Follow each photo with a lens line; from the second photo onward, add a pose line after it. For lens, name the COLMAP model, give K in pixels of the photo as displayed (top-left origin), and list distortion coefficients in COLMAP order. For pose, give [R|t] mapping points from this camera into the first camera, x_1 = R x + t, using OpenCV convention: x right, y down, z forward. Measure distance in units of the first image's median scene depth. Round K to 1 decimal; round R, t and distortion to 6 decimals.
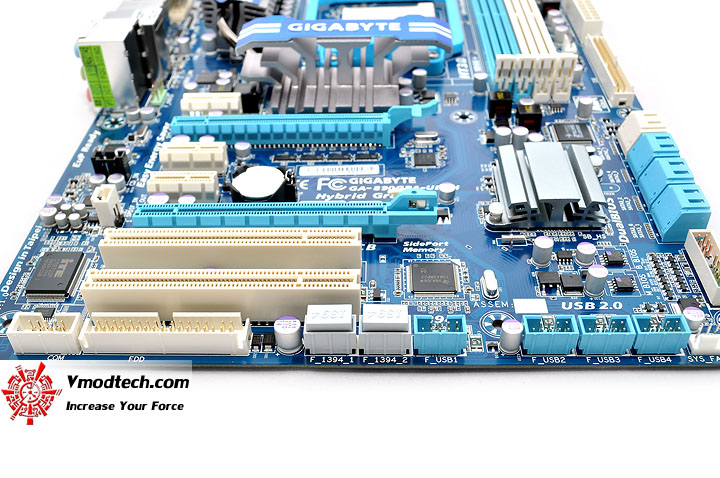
lens RADIAL K [[752.7, 0, 360.0], [0, 752.7, 239.0], [0, 0, 1]] dist [-0.081459, -0.008157]
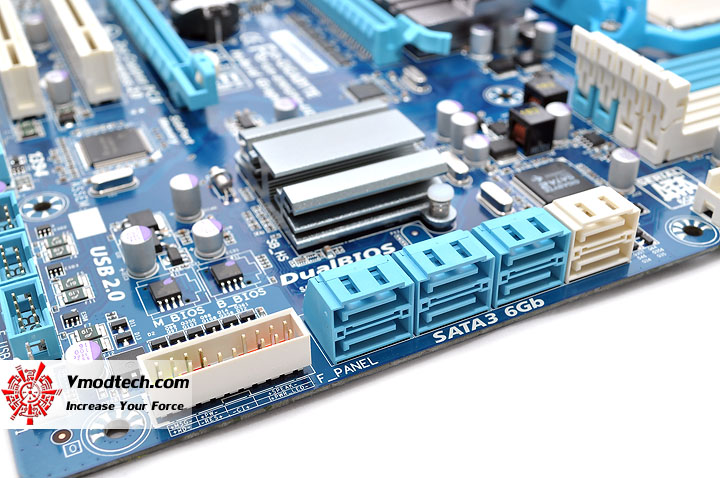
lens RADIAL K [[860.6, 0, 358.7], [0, 860.6, 249.1], [0, 0, 1]] dist [-0.048890, -0.013553]
pose [[0.454912, 0.557142, -0.694729, 0.735320], [-0.577470, 0.778426, 0.246132, -0.188829], [0.677926, 0.289217, 0.675848, 0.519773]]
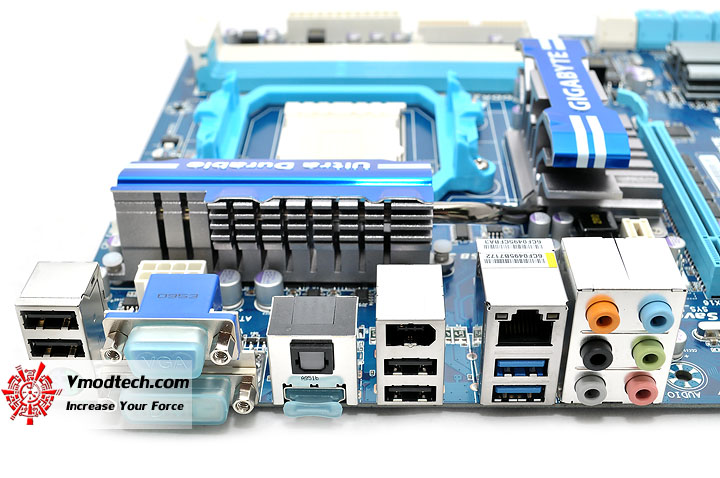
lens RADIAL K [[945.5, 0, 360.0], [0, 945.5, 239.0], [0, 0, 1]] dist [-0.027494, -0.034190]
pose [[0.000885, -0.523557, 0.851990, -1.007994], [0.639173, 0.655530, 0.402166, -0.762391], [-0.769062, 0.544214, 0.335224, 1.014481]]
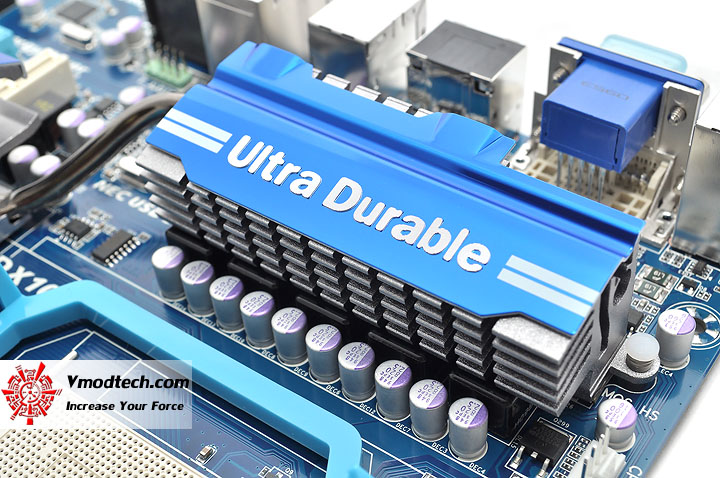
lens RADIAL K [[1043.3, 0, 360.0], [0, 1043.3, 239.0], [0, 0, 1]] dist [-0.017524, -0.035594]
pose [[-0.564611, 0.615185, -0.550238, 0.155394], [-0.458580, 0.320471, 0.828856, -0.976087], [0.686235, 0.720310, 0.101170, 1.305979]]
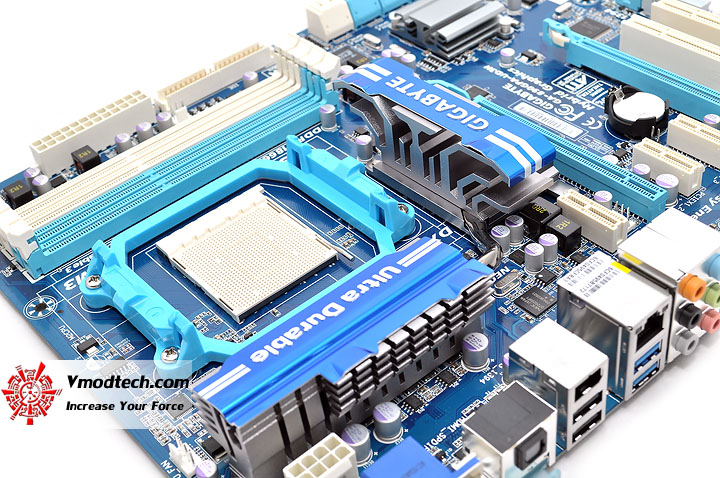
lens RADIAL K [[1070.2, 0, 360.0], [0, 1070.2, 239.0], [0, 0, 1]] dist [-0.018233, -0.036326]
pose [[-0.656363, -0.412831, 0.631473, -0.840117], [0.565354, 0.285087, 0.774015, -1.307933], [-0.499563, 0.865041, 0.046275, 1.219058]]
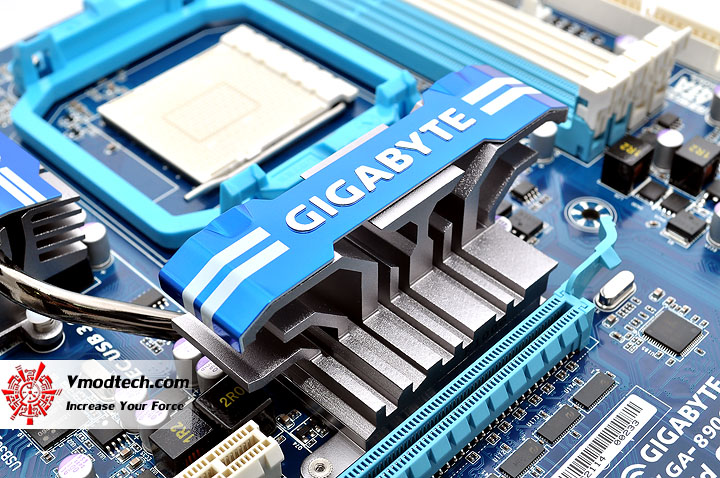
lens RADIAL K [[1068.9, 0, 360.0], [0, 1068.9, 239.0], [0, 0, 1]] dist [-0.023480, 0.001332]
pose [[0.690592, -0.483507, 0.537870, -0.431226], [0.464105, 0.866636, 0.183161, -0.403364], [-0.554697, 0.123139, 0.822890, 0.531212]]
